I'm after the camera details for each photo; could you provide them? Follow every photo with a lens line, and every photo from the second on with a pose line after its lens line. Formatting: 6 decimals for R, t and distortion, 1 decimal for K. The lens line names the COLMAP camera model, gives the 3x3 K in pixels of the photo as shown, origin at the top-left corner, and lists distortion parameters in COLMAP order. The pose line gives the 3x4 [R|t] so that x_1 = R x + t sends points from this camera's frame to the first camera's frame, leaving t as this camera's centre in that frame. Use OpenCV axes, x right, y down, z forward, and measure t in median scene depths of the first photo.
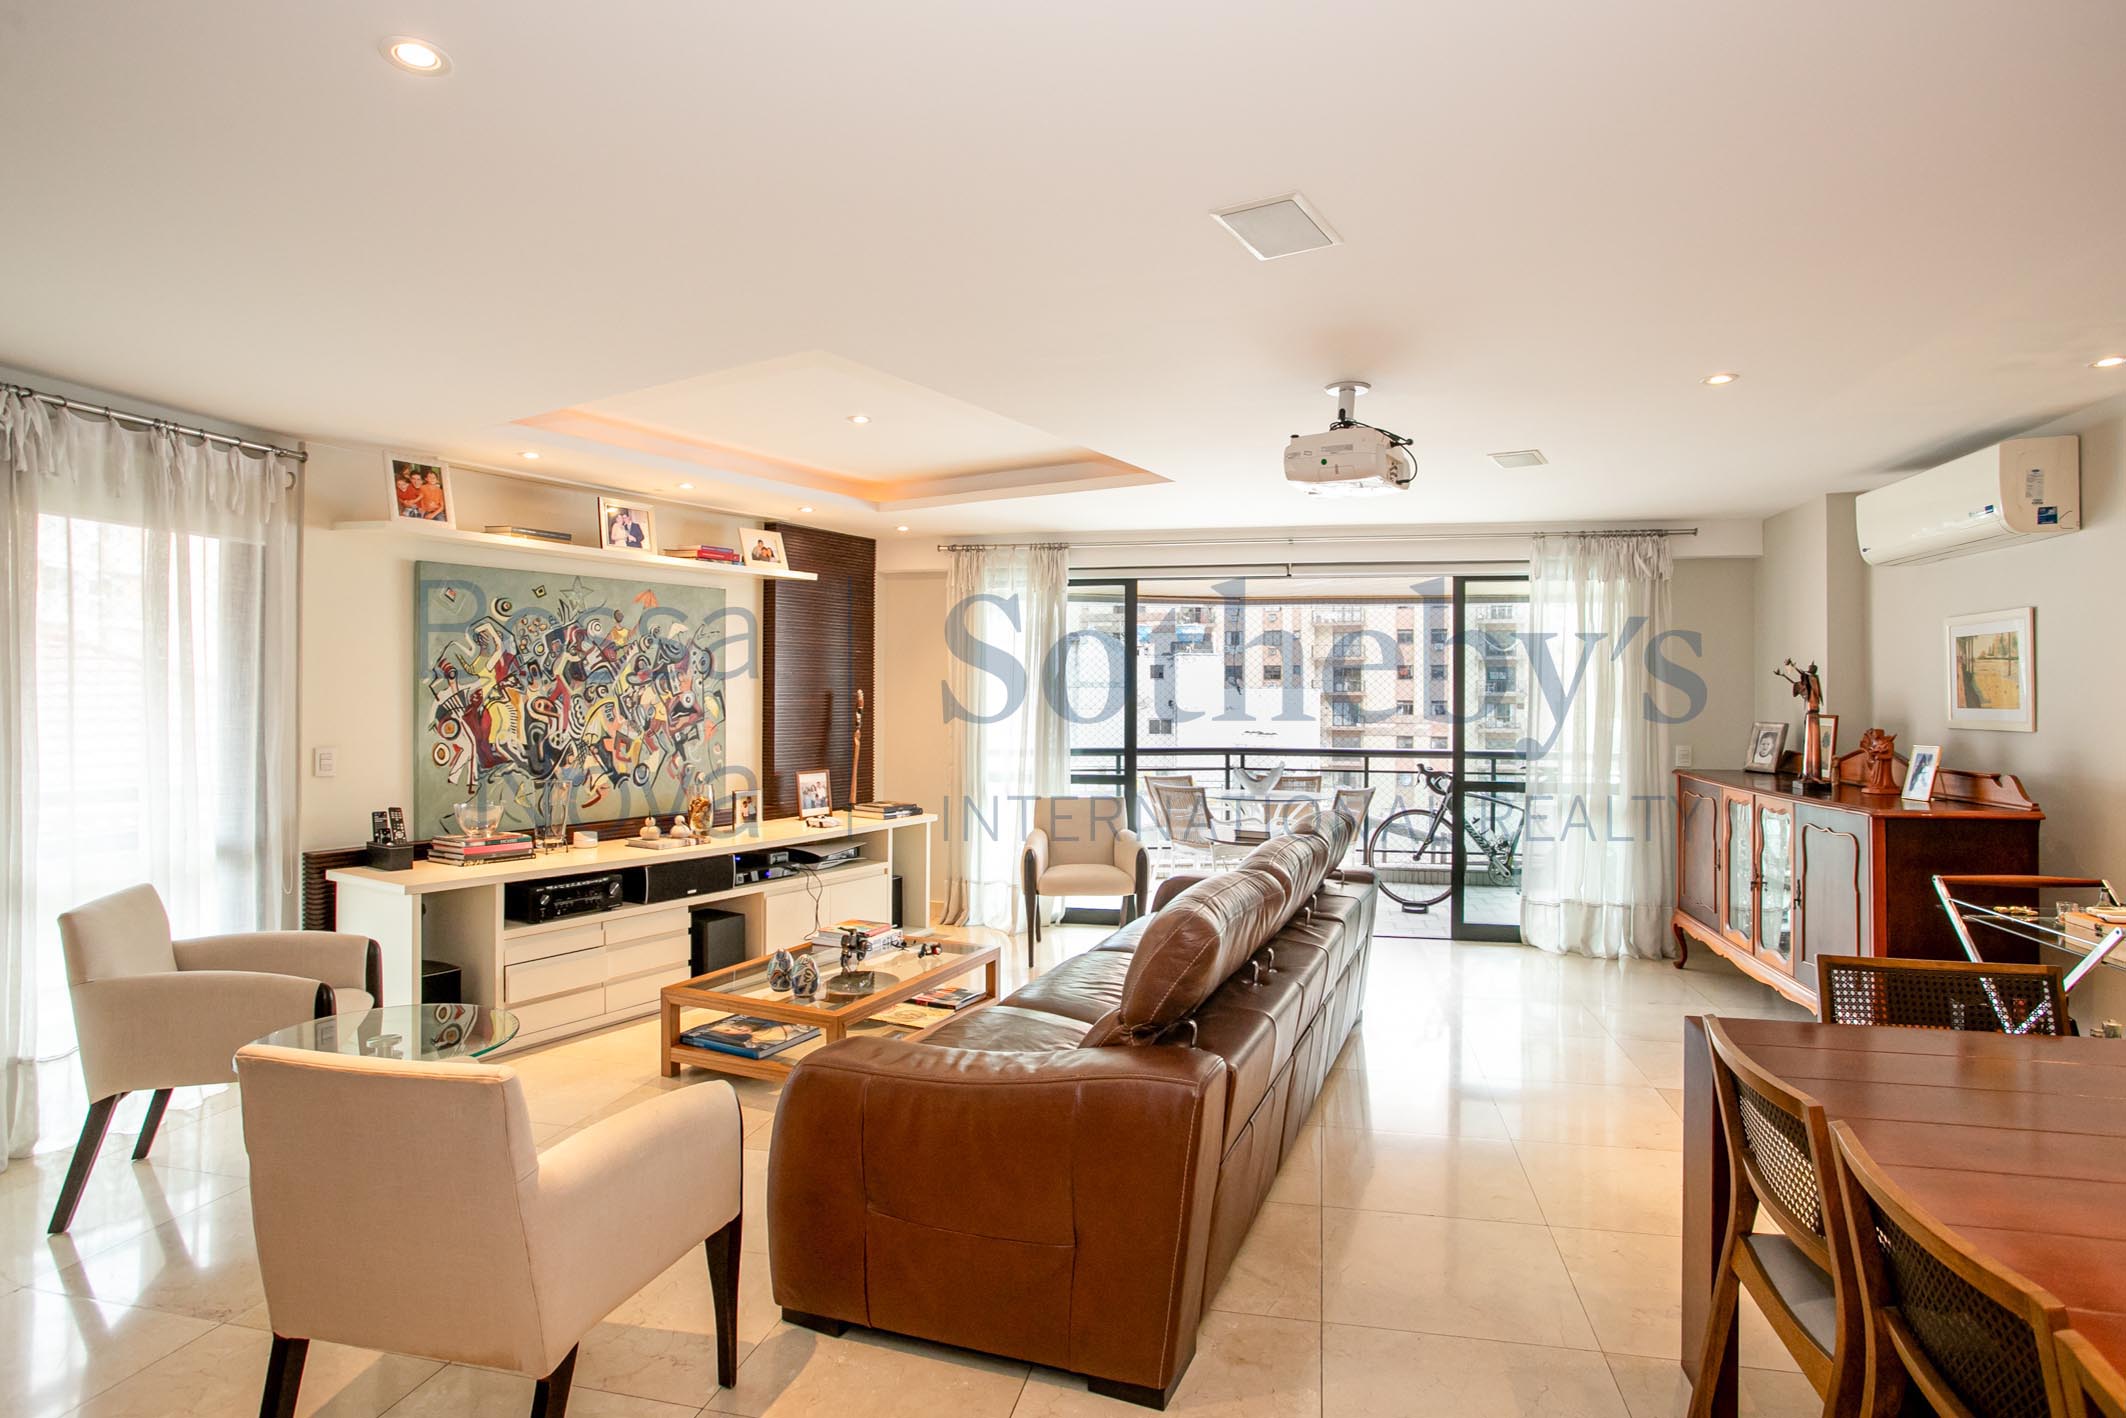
lens RADIAL K [[1170.2, 0, 1066.0], [0, 1170.2, 695.5], [0, 0, 1]] dist [-0.038479, 0.047970]
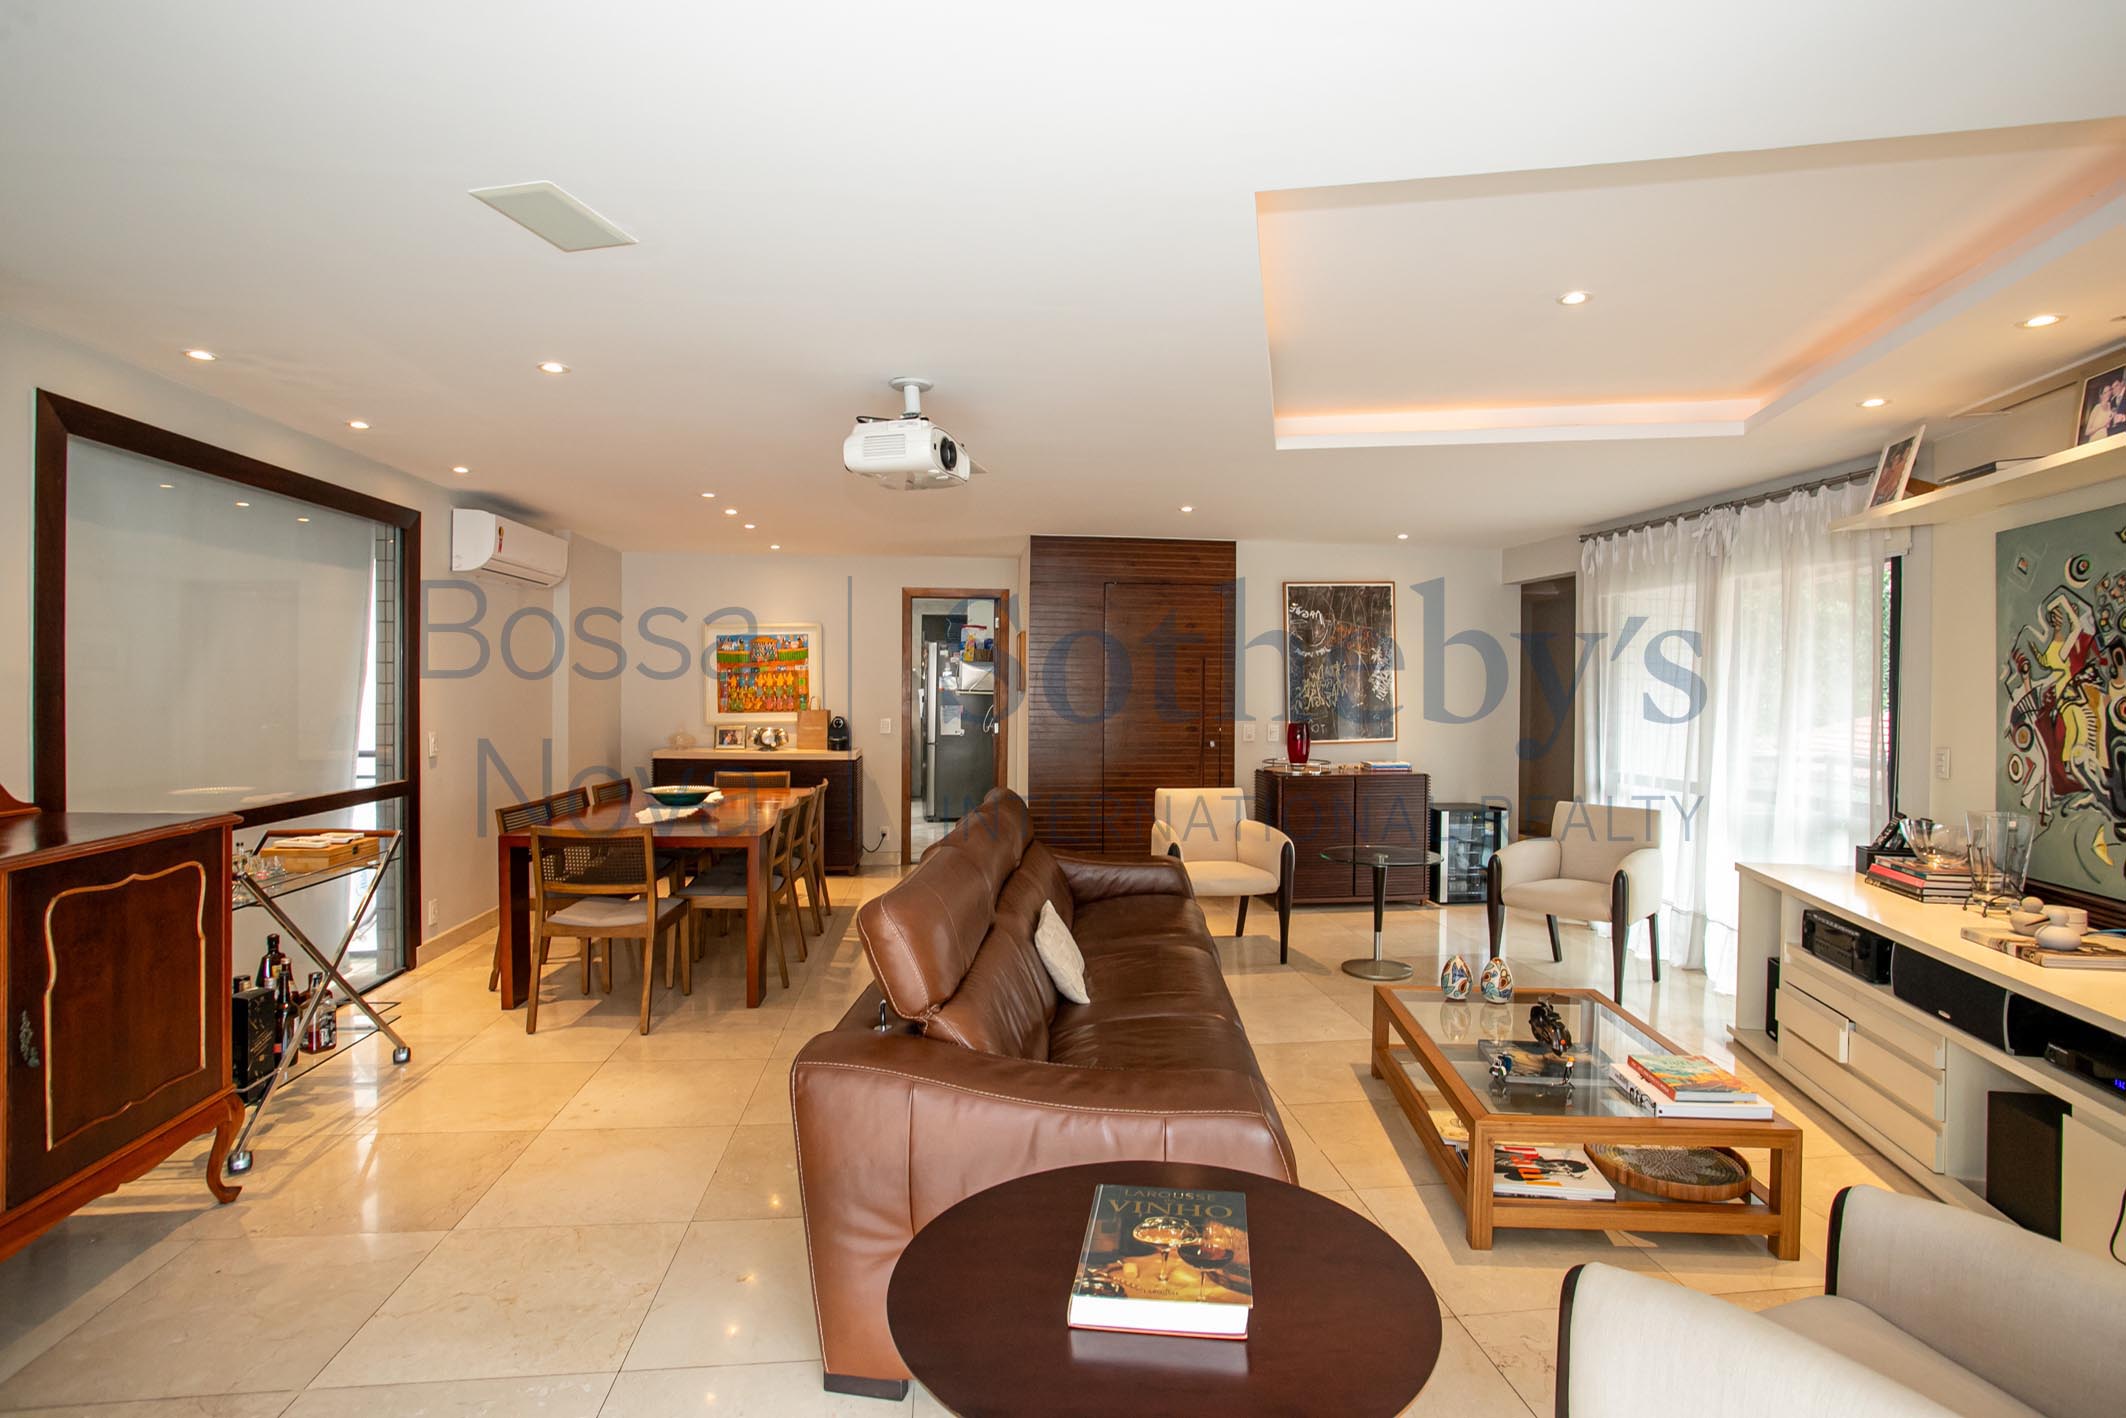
lens RADIAL K [[1042.2, 0, 1055.3], [0, 1042.2, 700.4], [0, 0, 1]] dist [-0.067396, 0.031982]
pose [[-0.950544, -0.009441, -0.310446, 0.272775], [-0.013005, 0.999871, 0.009414, 0.005344], [0.310317, 0.012985, -0.950544, 1.300649]]
